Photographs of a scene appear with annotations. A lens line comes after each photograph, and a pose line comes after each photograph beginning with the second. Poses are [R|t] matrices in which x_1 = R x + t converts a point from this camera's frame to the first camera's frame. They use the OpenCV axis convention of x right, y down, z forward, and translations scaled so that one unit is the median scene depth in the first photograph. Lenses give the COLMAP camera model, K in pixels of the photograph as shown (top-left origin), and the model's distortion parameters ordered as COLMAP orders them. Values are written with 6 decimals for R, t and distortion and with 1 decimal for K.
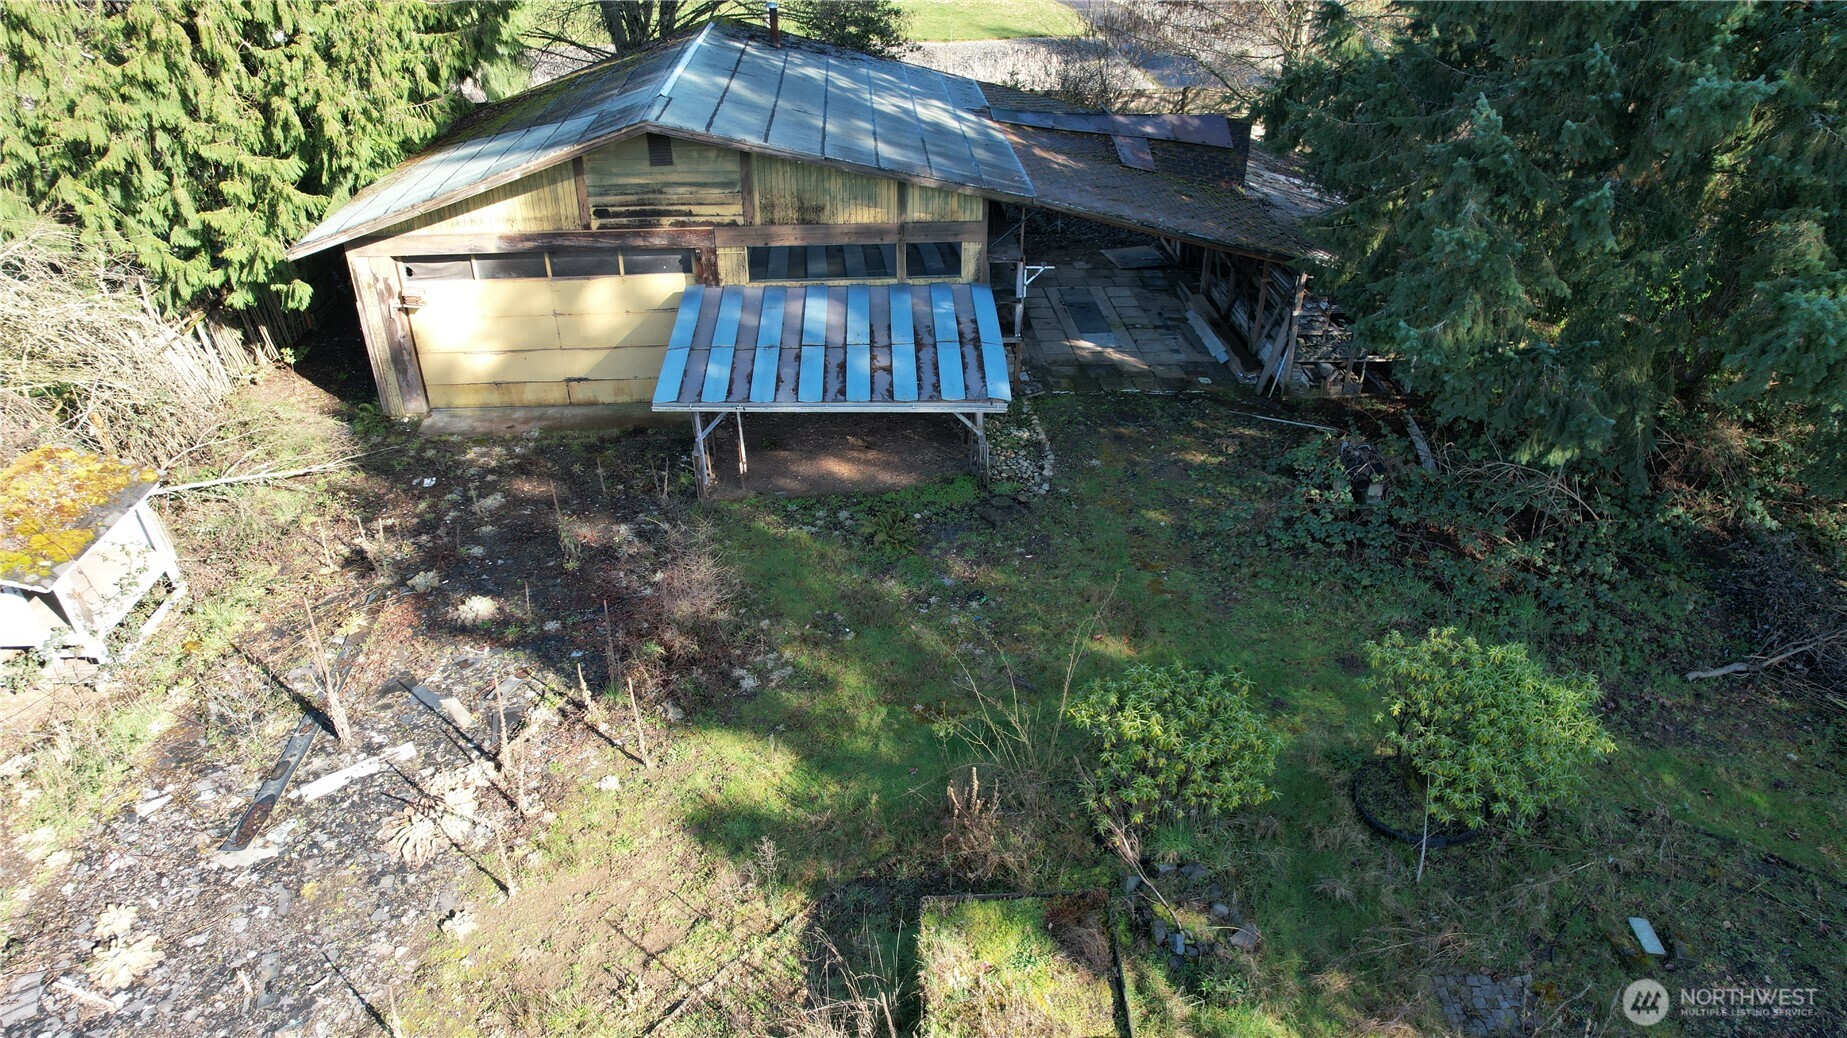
lens RADIAL K [[1187.0, 0, 916.3], [0, 1187.0, 514.7], [0, 0, 1]] dist [-0.069535, 0.059215]
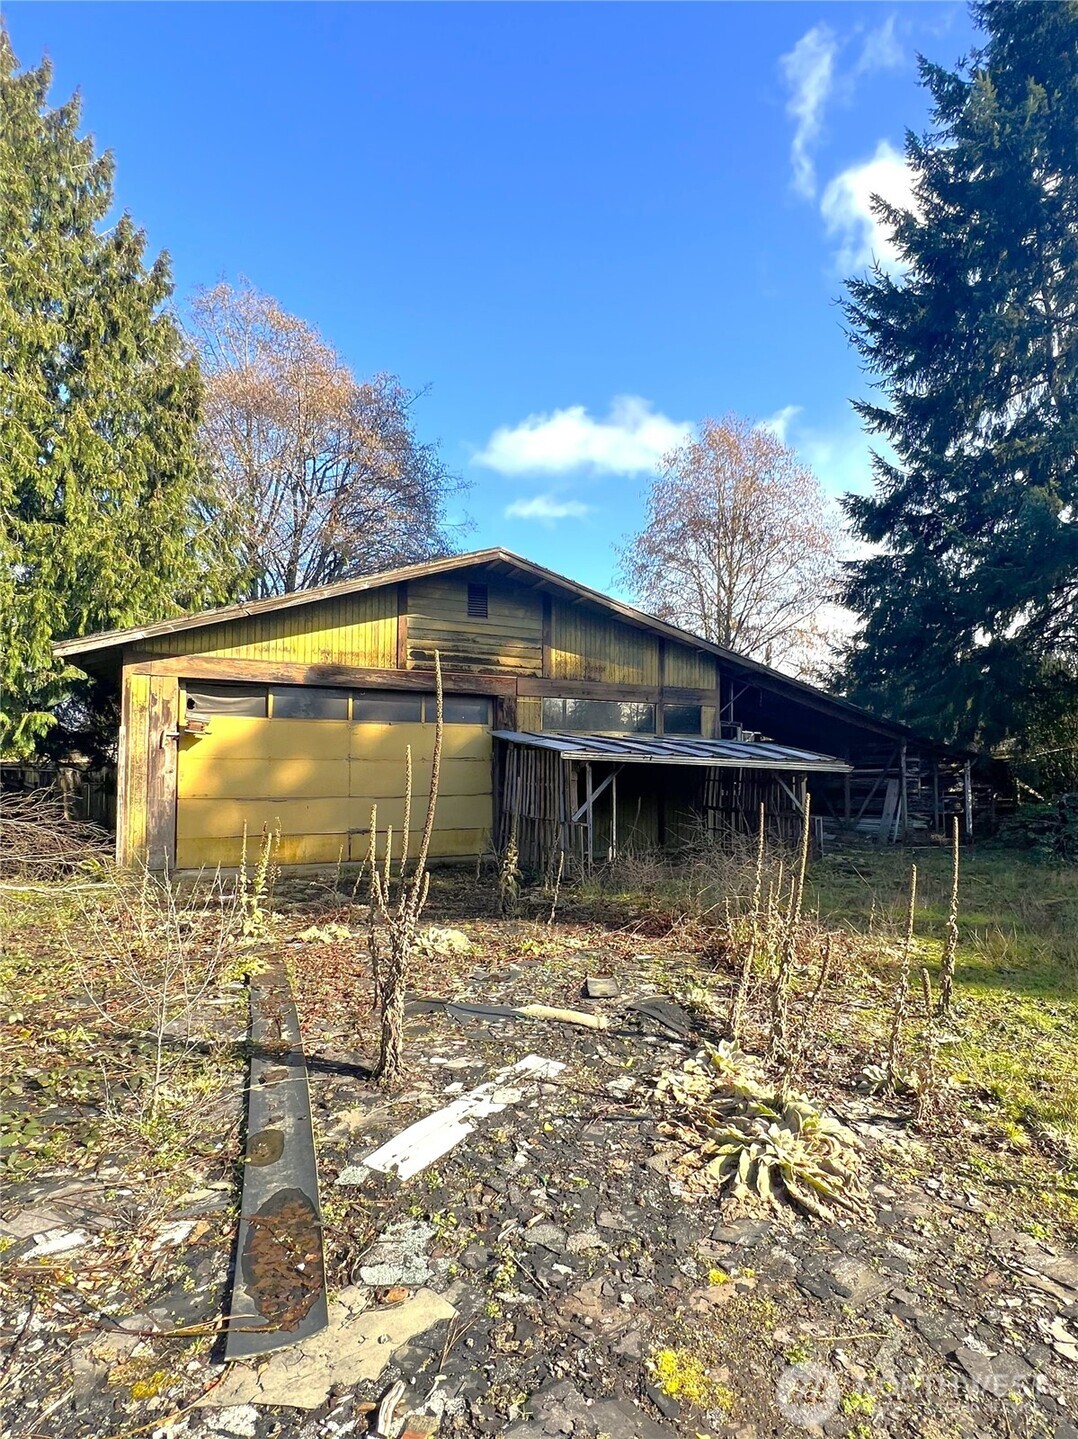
lens RADIAL K [[723.8, 0, 596.4], [0, 723.8, 750.4], [0, 0, 1]] dist [-0.004073, 0.000006]
pose [[0.919232, 0.018334, 0.393290, -0.369912], [0.197504, 0.842665, -0.500906, 0.170553], [-0.340595, 0.538125, 0.770984, 0.487497]]
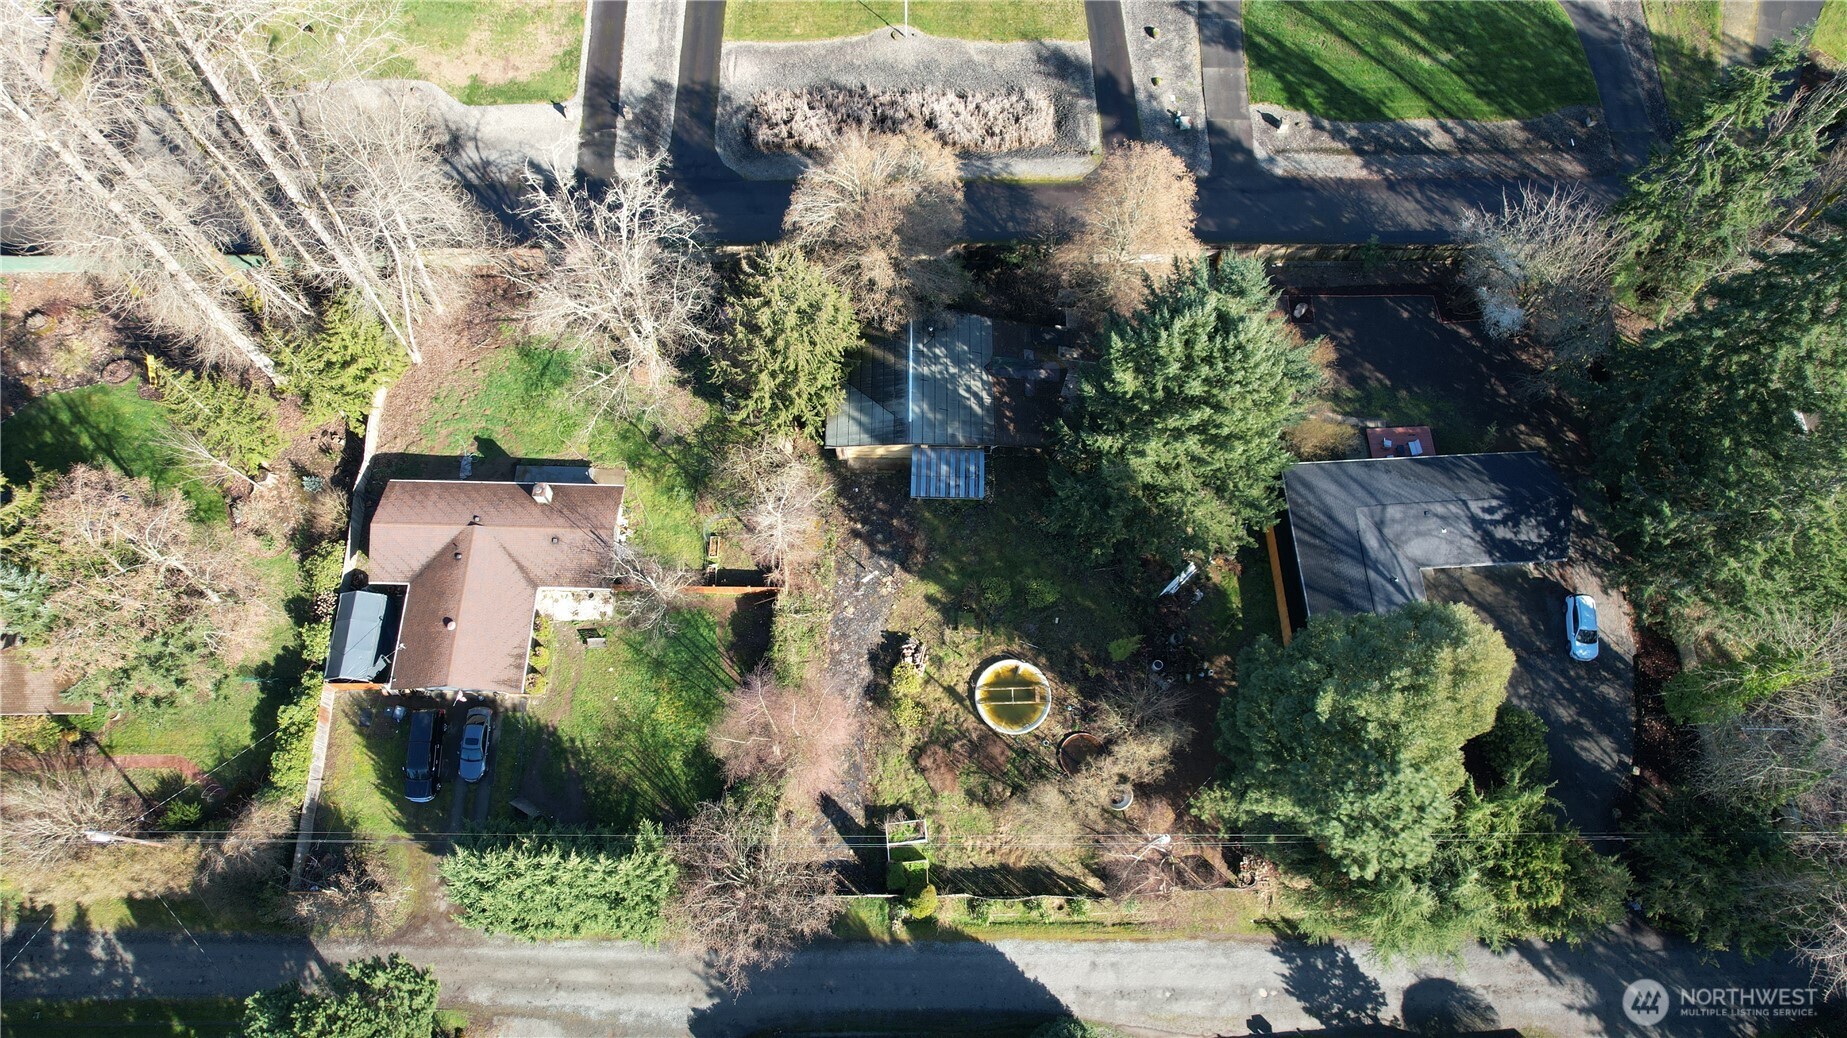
lens RADIAL K [[1187.0, 0, 931.0], [0, 1187.0, 522.1], [0, 0, 1]] dist [-0.069535, 0.059215]
pose [[0.998341, 0.057203, -0.006572, -0.088083], [-0.041301, 0.790953, 0.610482, -2.654737], [0.040120, -0.609197, 0.792003, -2.613287]]
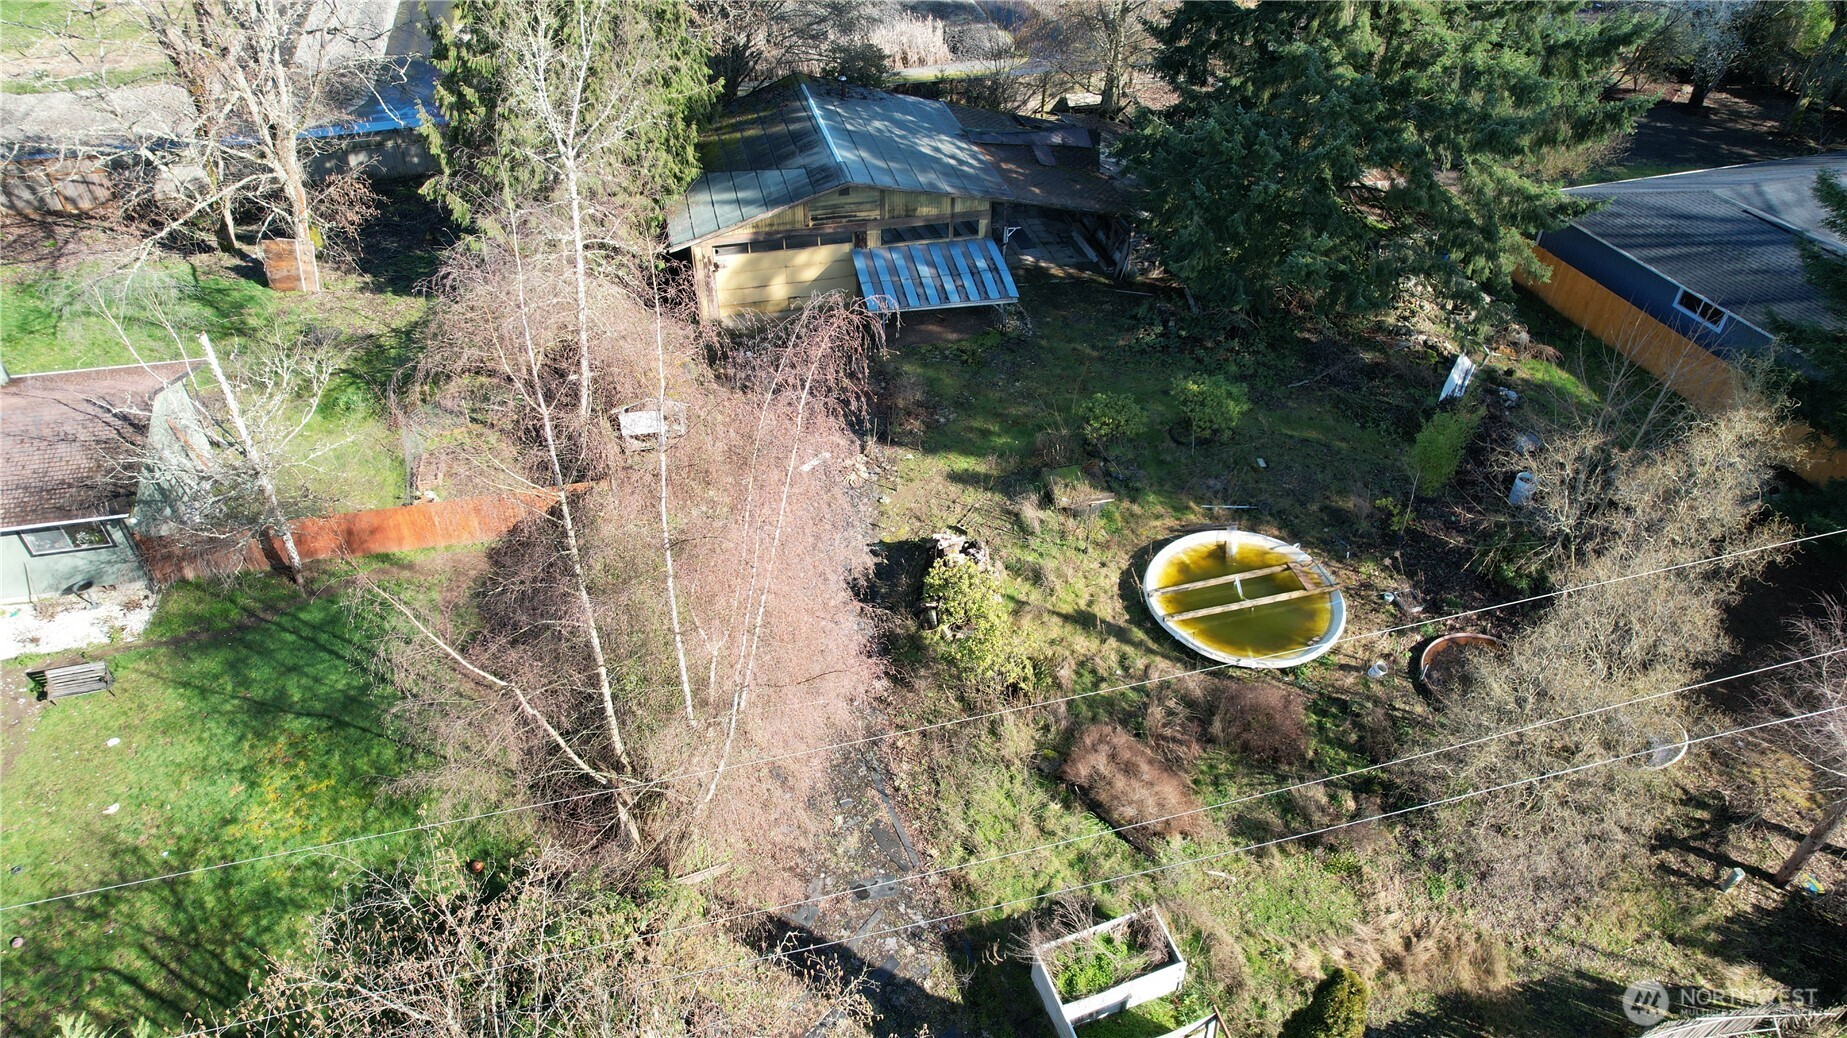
lens RADIAL K [[1187.0, 0, 930.1], [0, 1187.0, 519.0], [0, 0, 1]] dist [-0.069535, 0.059215]
pose [[0.982611, -0.106066, 0.152397, -0.437594], [0.084212, 0.986086, 0.143325, -0.013173], [-0.165479, -0.127999, 0.977872, -1.151391]]
